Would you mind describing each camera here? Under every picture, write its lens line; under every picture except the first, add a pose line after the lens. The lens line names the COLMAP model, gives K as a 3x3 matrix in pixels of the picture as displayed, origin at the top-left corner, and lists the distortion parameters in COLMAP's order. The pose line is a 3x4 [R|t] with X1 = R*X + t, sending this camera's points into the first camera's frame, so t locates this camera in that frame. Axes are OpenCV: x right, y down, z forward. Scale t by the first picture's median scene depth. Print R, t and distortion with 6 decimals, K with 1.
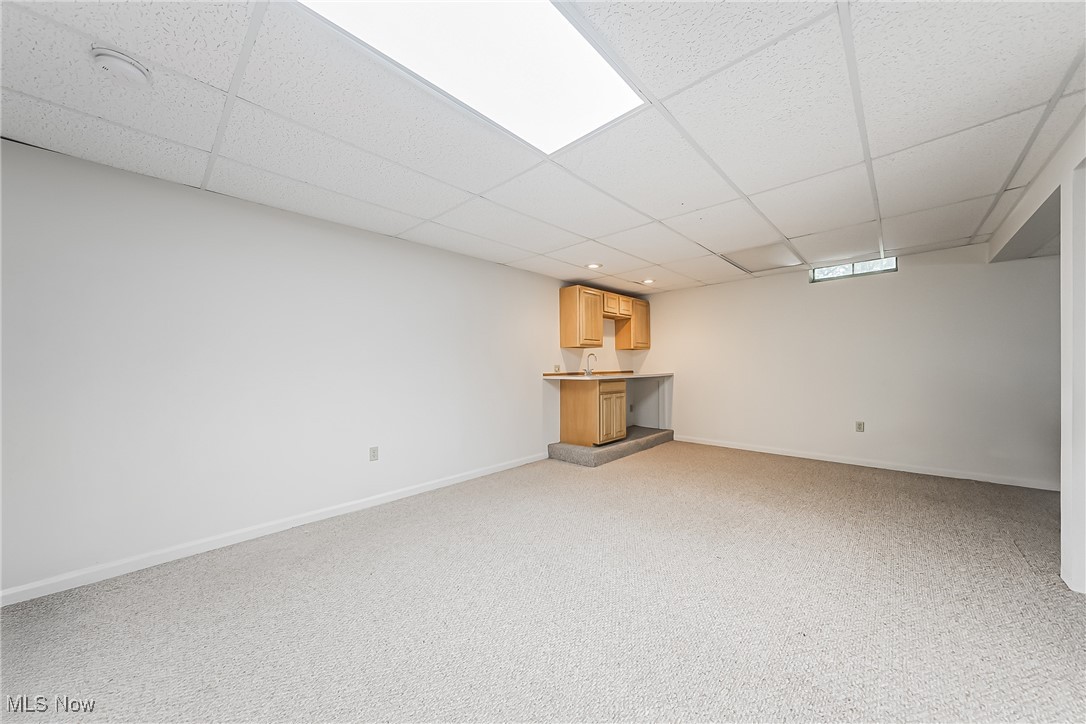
lens RADIAL K [[375.2, 0, 541.9], [0, 375.2, 365.9], [0, 0, 1]] dist [-0.004470, 0.000067]
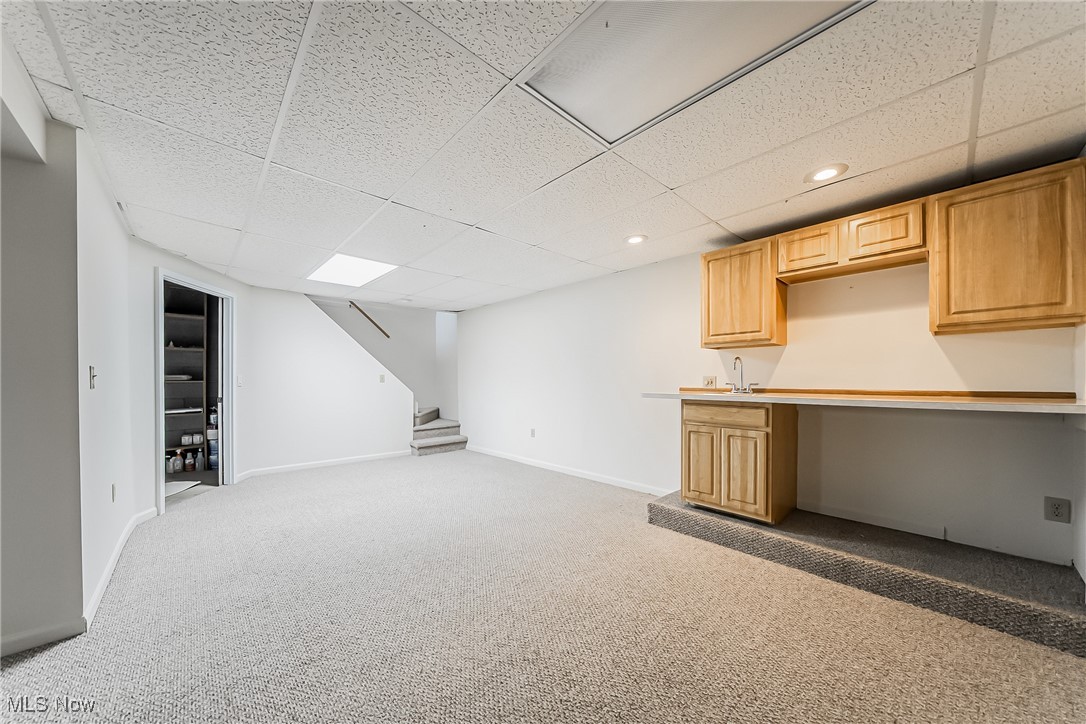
lens RADIAL K [[375.2, 0, 544.2], [0, 375.2, 378.9], [0, 0, 1]] dist [-0.004470, 0.000067]
pose [[-0.049528, 0.007588, -0.998744, 0.750176], [0.005398, 0.999959, 0.007329, -0.003799], [0.998758, -0.005029, -0.049567, 0.744885]]
